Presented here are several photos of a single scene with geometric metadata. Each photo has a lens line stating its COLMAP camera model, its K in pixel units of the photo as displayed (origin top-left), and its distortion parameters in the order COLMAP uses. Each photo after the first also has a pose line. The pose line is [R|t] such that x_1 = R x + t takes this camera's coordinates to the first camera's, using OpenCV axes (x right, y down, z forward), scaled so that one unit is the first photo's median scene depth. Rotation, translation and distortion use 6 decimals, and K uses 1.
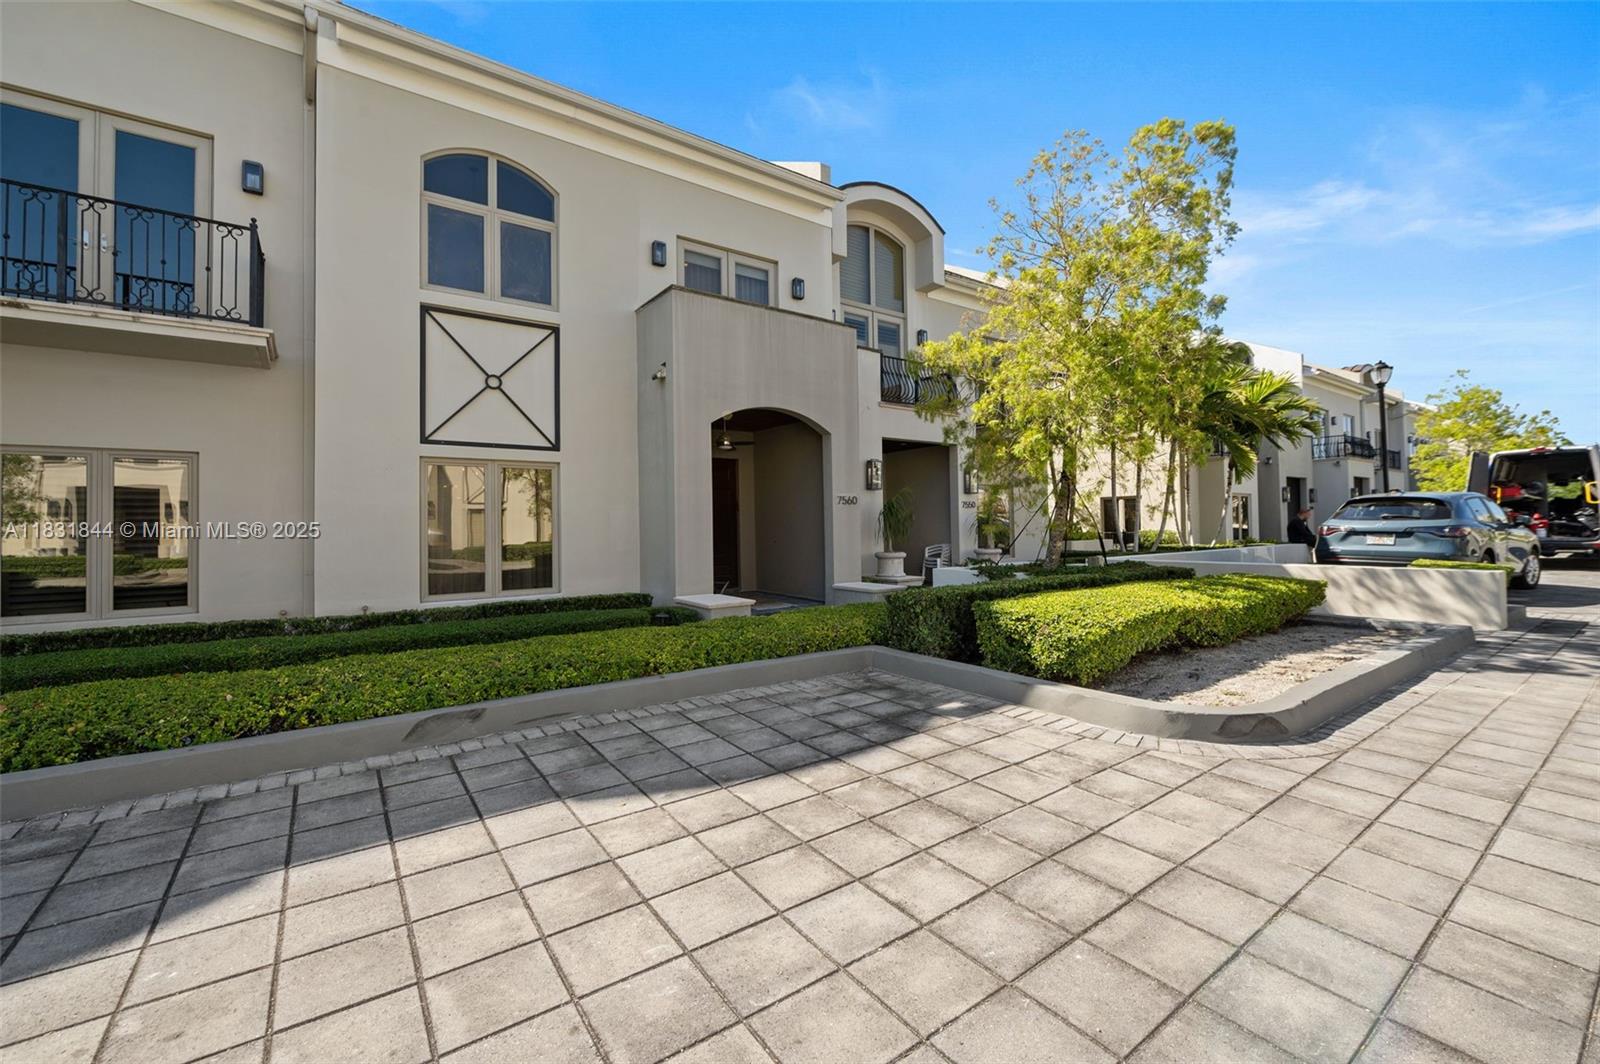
lens RADIAL K [[639.8, 0, 740.2], [0, 639.8, 505.4], [0, 0, 1]] dist [-0.001739, -0.000501]
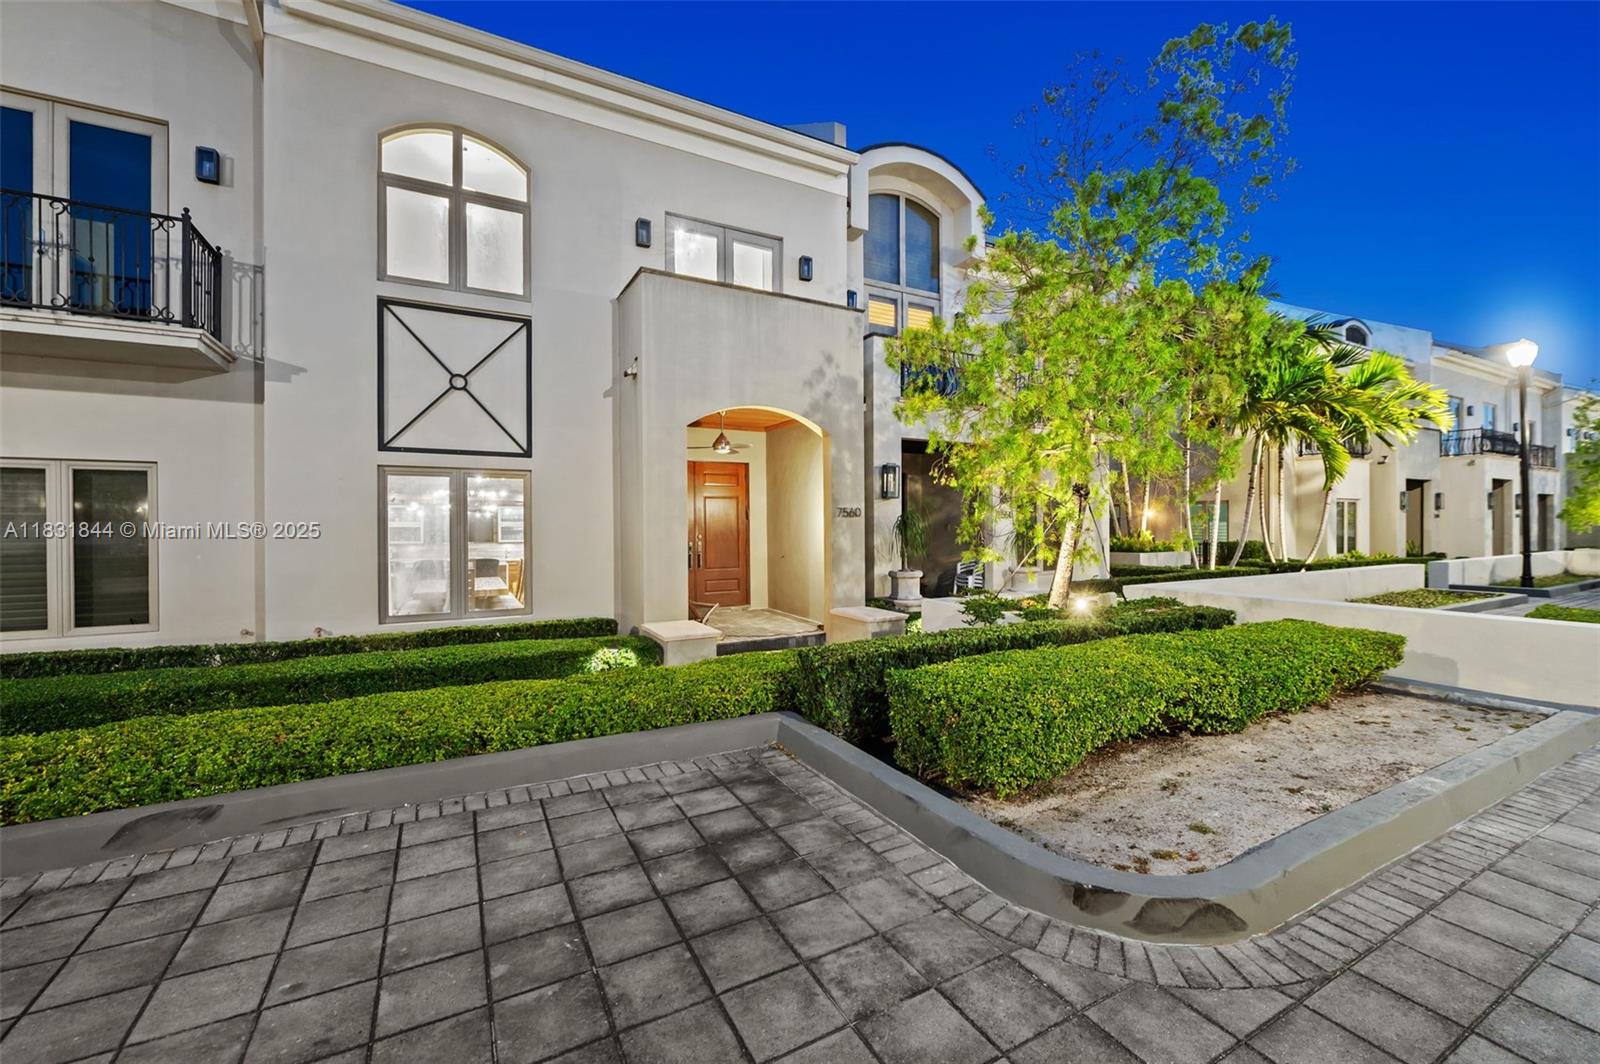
lens RADIAL K [[646.3, 0, 796.0], [0, 646.3, 517.2], [0, 0, 1]] dist [-0.003347, -0.000252]
pose [[0.996684, 0.000975, -0.081364, 0.173362], [0.001483, 0.999544, 0.030147, -0.029164], [0.081356, -0.030168, 0.996228, 0.125020]]
